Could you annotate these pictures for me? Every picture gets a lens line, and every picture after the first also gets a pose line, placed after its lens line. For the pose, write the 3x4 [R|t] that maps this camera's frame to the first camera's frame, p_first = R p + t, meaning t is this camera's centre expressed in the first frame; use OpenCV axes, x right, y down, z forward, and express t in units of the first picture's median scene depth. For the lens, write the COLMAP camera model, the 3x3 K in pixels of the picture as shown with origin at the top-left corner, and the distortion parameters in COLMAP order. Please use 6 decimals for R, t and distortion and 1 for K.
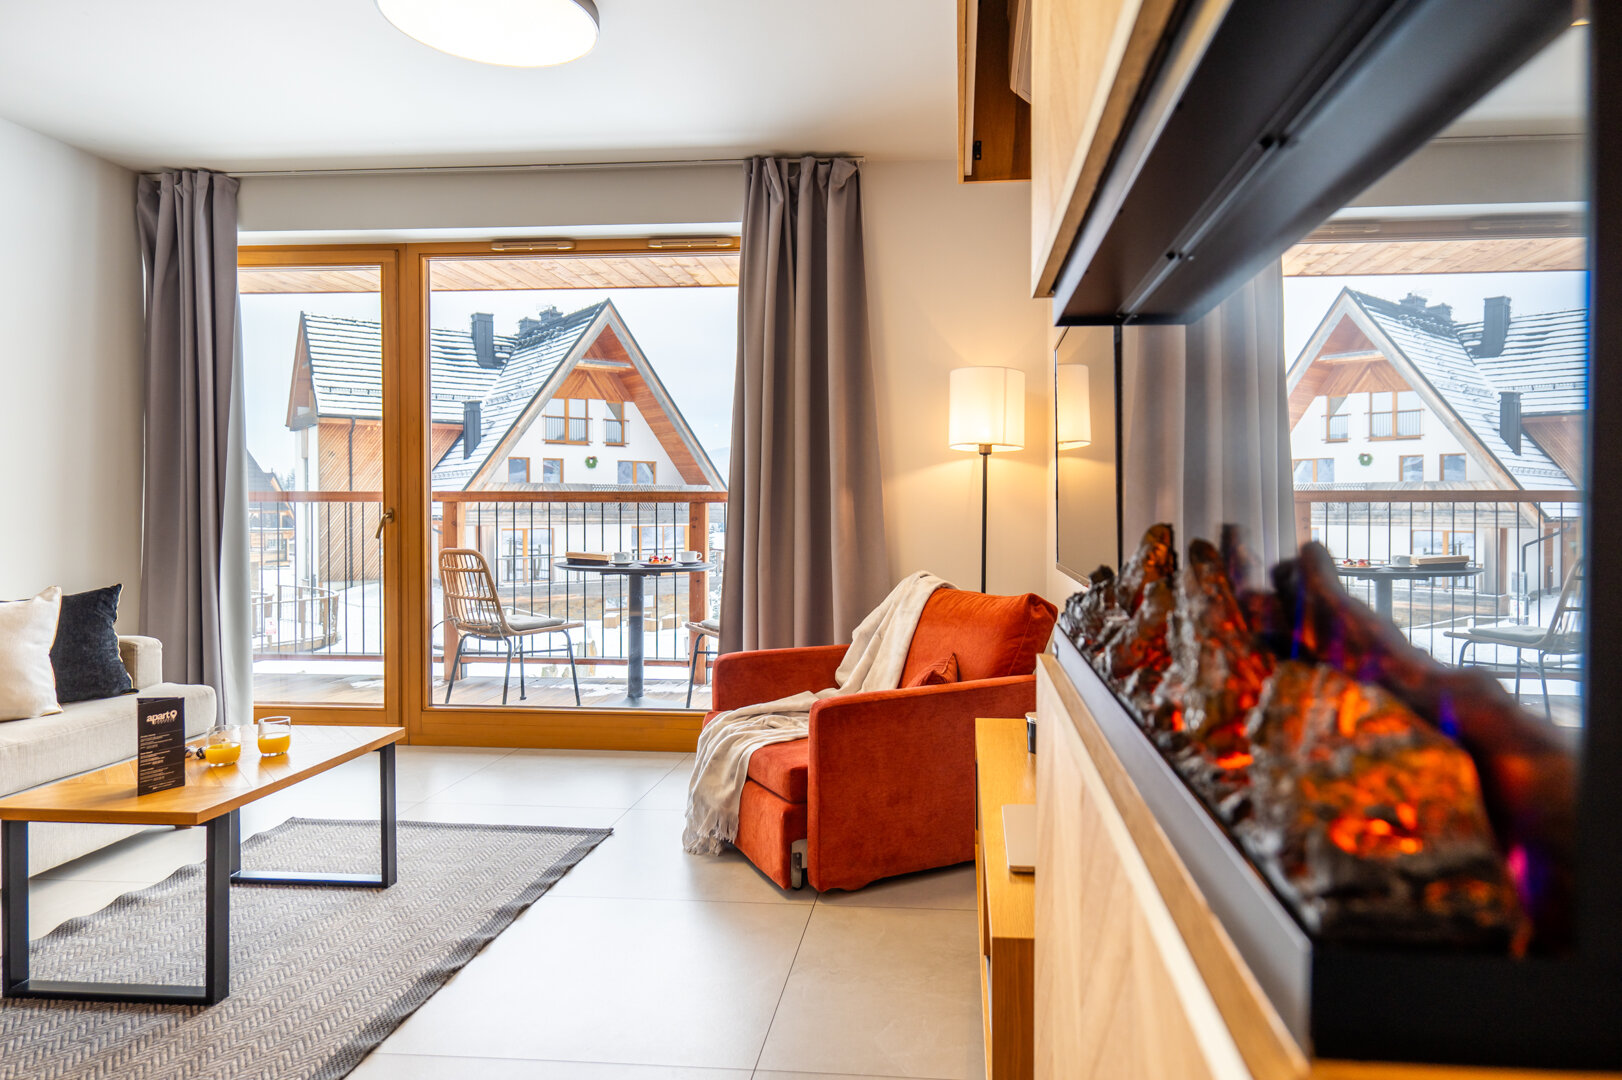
lens RADIAL K [[939.8, 0, 817.8], [0, 939.8, 547.9], [0, 0, 1]] dist [0.018494, 0.000202]
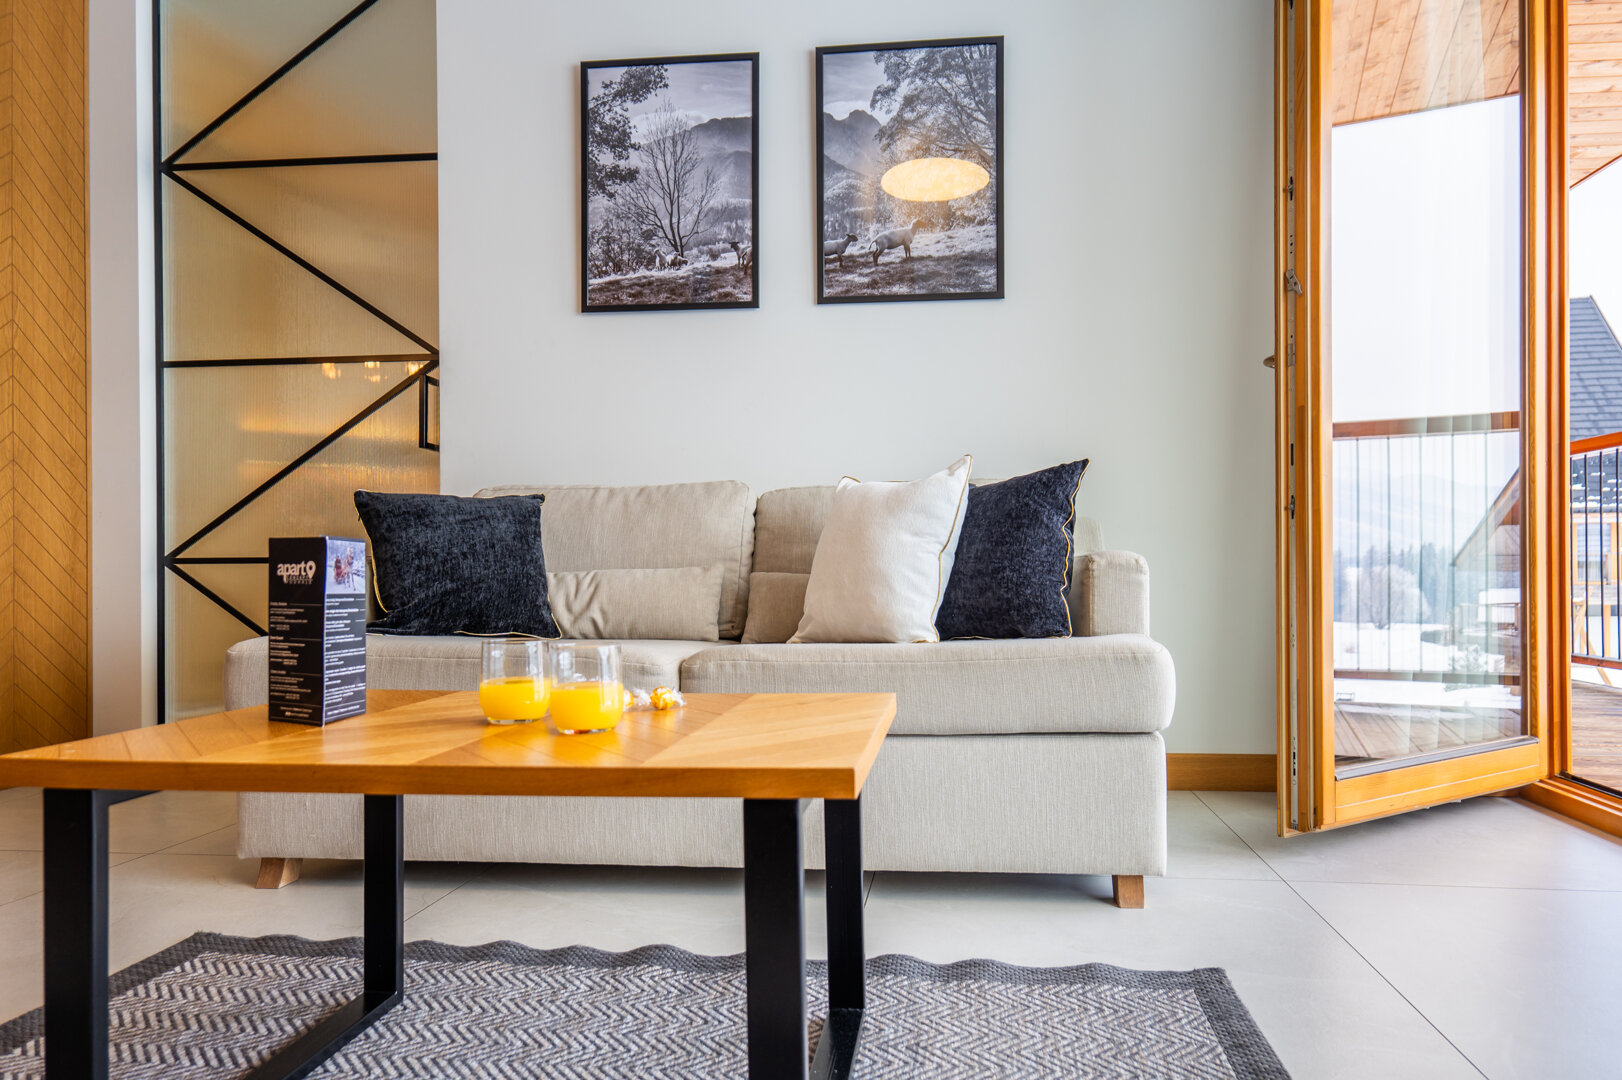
lens RADIAL K [[939.8, 0, 817.8], [0, 939.8, 547.9], [0, 0, 1]] dist [0.018494, 0.000202]
pose [[0.026791, -0.008050, -0.999609, -0.118045], [-0.032631, 0.999428, -0.008923, 0.094205], [0.999108, 0.032858, 0.026513, 0.726596]]
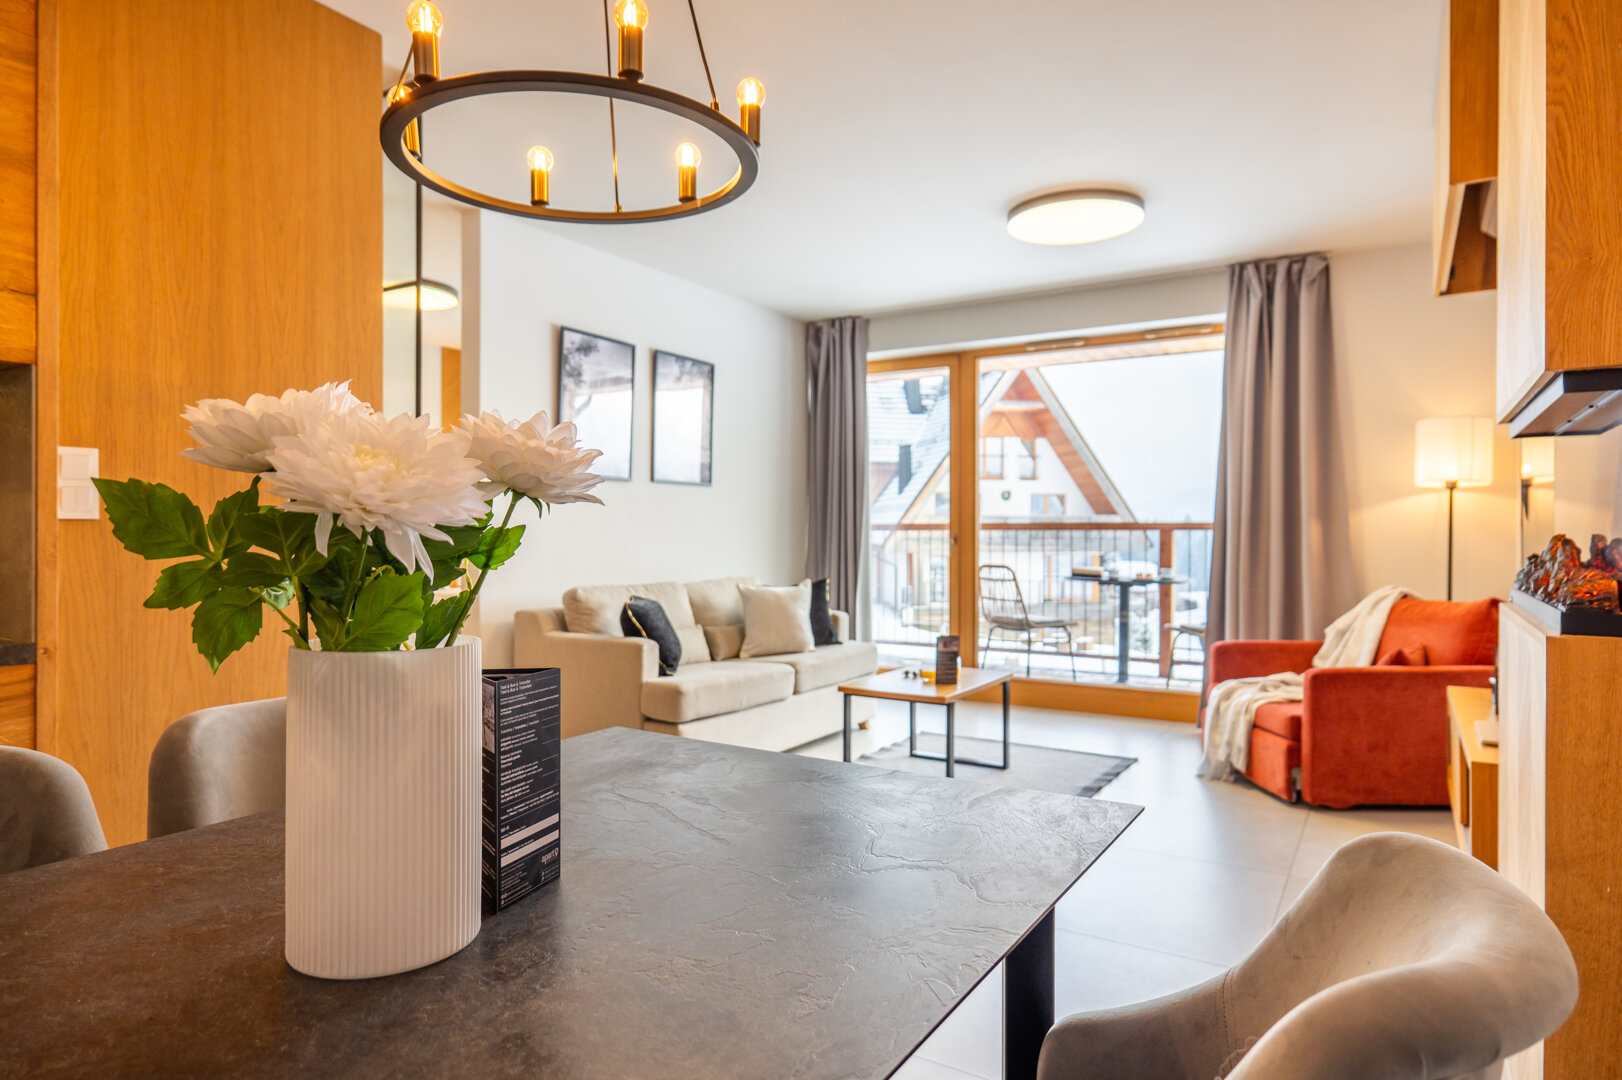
lens RADIAL K [[939.8, 0, 817.8], [0, 939.8, 547.9], [0, 0, 1]] dist [0.018494, 0.000202]
pose [[0.920244, 0.003363, -0.391331, -0.090747], [-0.016457, 0.999411, -0.030111, 0.027182], [0.390999, 0.034149, 0.919757, -0.426170]]
